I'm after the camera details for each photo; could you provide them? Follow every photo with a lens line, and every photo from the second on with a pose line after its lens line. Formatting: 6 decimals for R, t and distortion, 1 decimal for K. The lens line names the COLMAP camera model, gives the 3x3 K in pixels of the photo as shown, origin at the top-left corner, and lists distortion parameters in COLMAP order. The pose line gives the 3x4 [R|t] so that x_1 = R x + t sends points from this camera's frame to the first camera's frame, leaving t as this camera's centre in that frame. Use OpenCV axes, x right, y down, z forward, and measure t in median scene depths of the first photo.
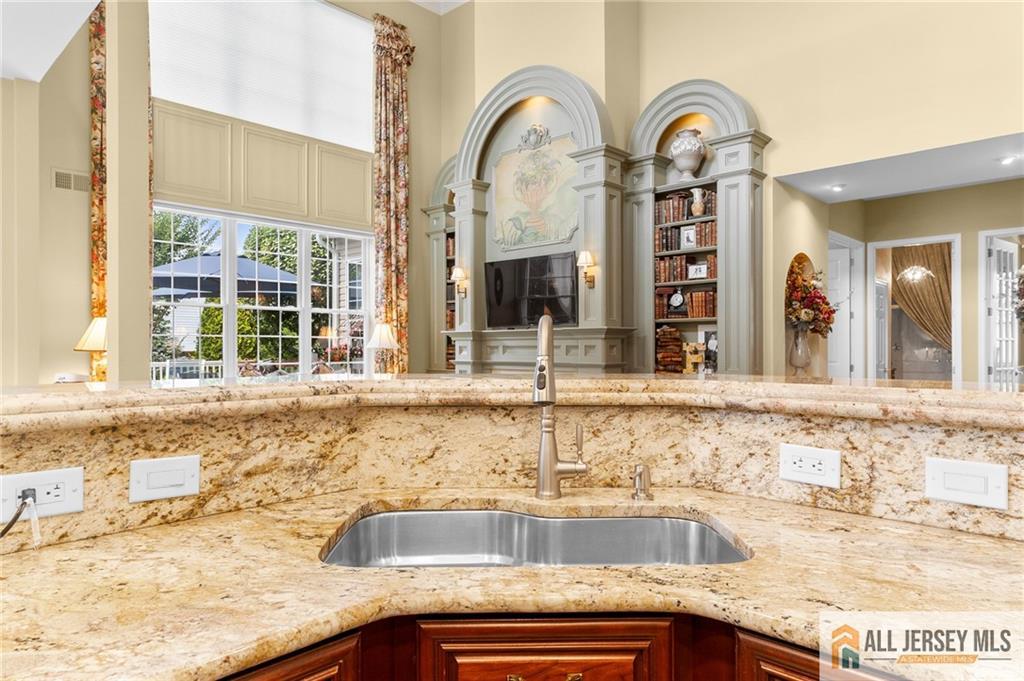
lens RADIAL K [[643.2, 0, 512.7], [0, 643.2, 343.4], [0, 0, 1]] dist [0.010901, 0.001429]
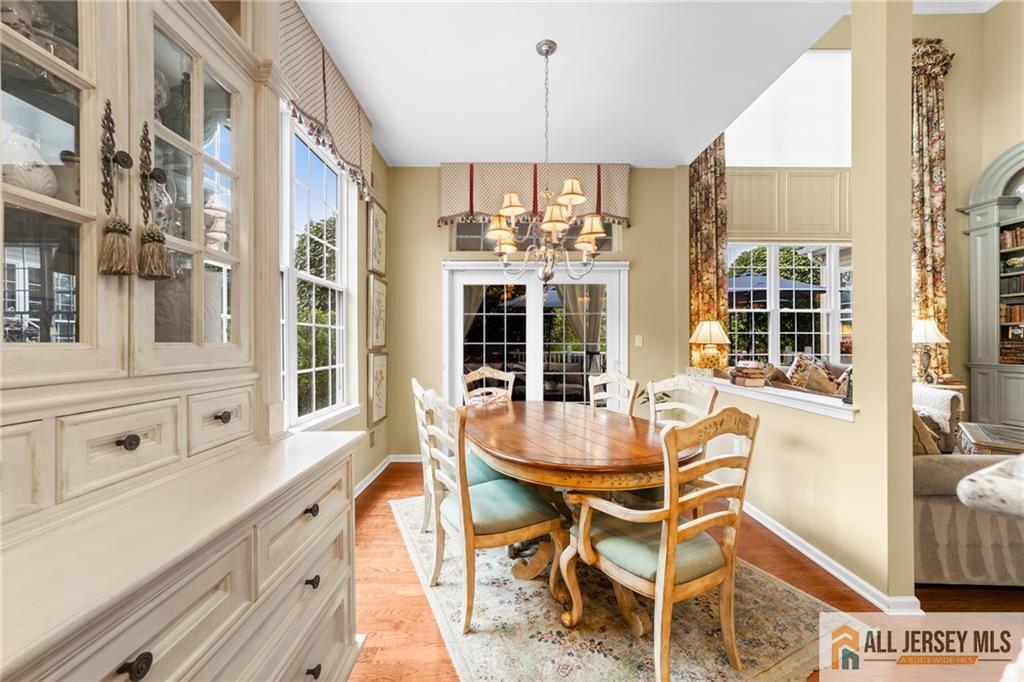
lens RADIAL K [[395.5, 0, 509.9], [0, 395.5, 341.5], [0, 0, 1]] dist [-0.006513, 0.004538]
pose [[0.700332, -0.001383, -0.713816, -0.263387], [0.004092, 0.999989, 0.002078, 0.001619], [0.713805, -0.004376, 0.700330, 0.046427]]
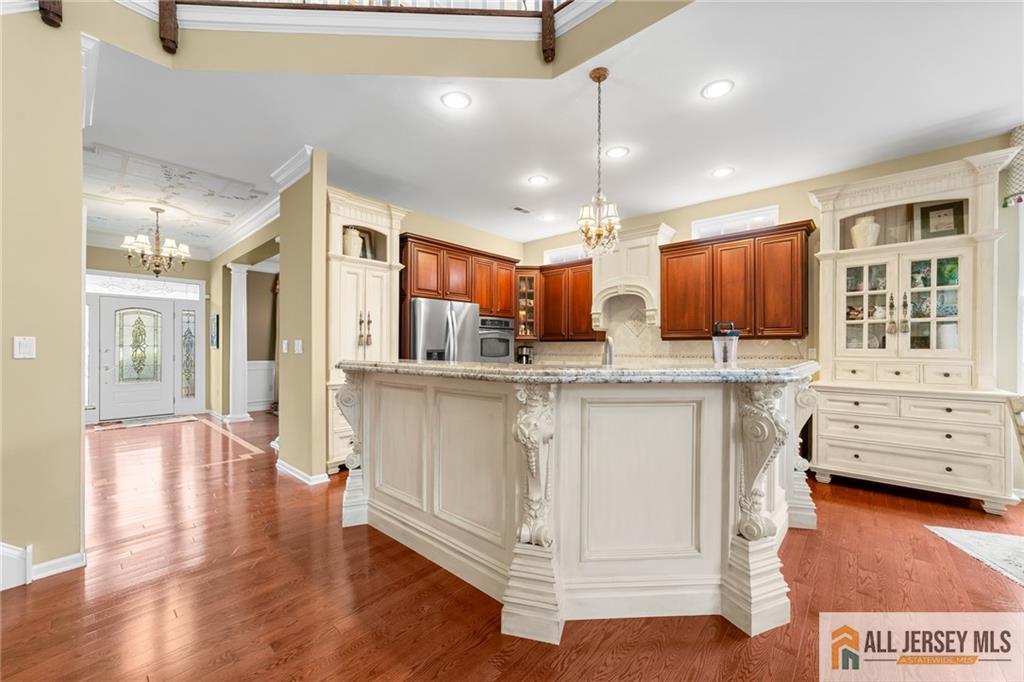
lens RADIAL K [[395.5, 0, 511.9], [0, 395.5, 345.4], [0, 0, 1]] dist [-0.006513, 0.004538]
pose [[-0.999100, 0.000335, -0.042423, 0.121416], [0.000805, 0.999938, -0.011071, 0.002791], [0.042417, -0.011095, -0.999038, 0.590680]]
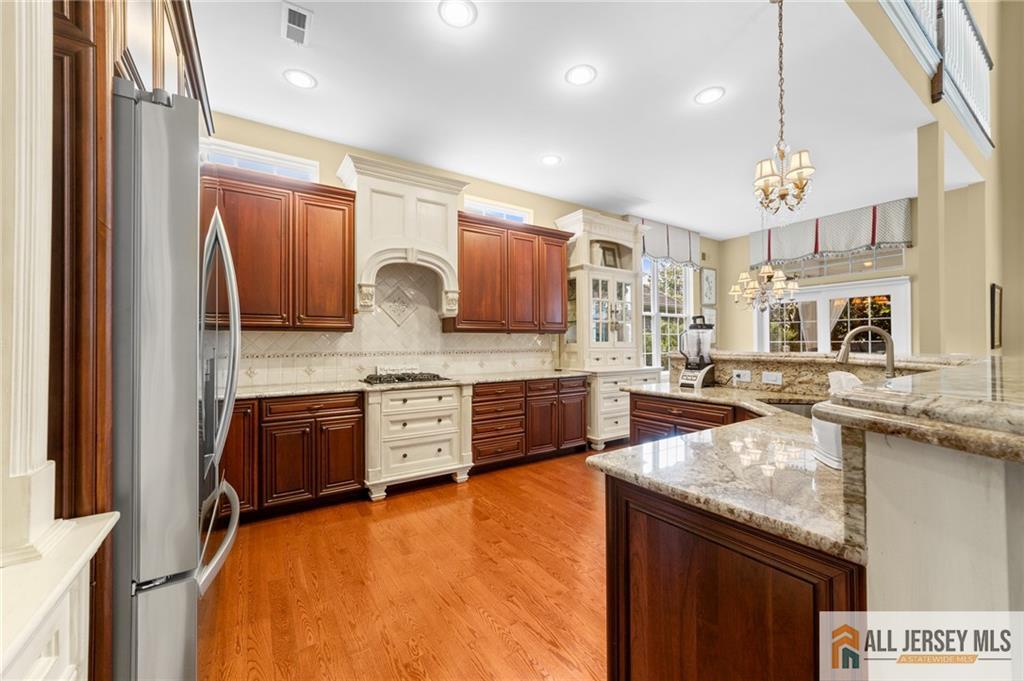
lens RADIAL K [[395.5, 0, 514.1], [0, 395.5, 338.5], [0, 0, 1]] dist [-0.006513, 0.004538]
pose [[-0.216749, -0.006224, -0.976207, 0.377663], [0.009795, 0.999915, -0.008550, 0.000259], [0.976178, -0.011415, -0.216670, 0.023764]]
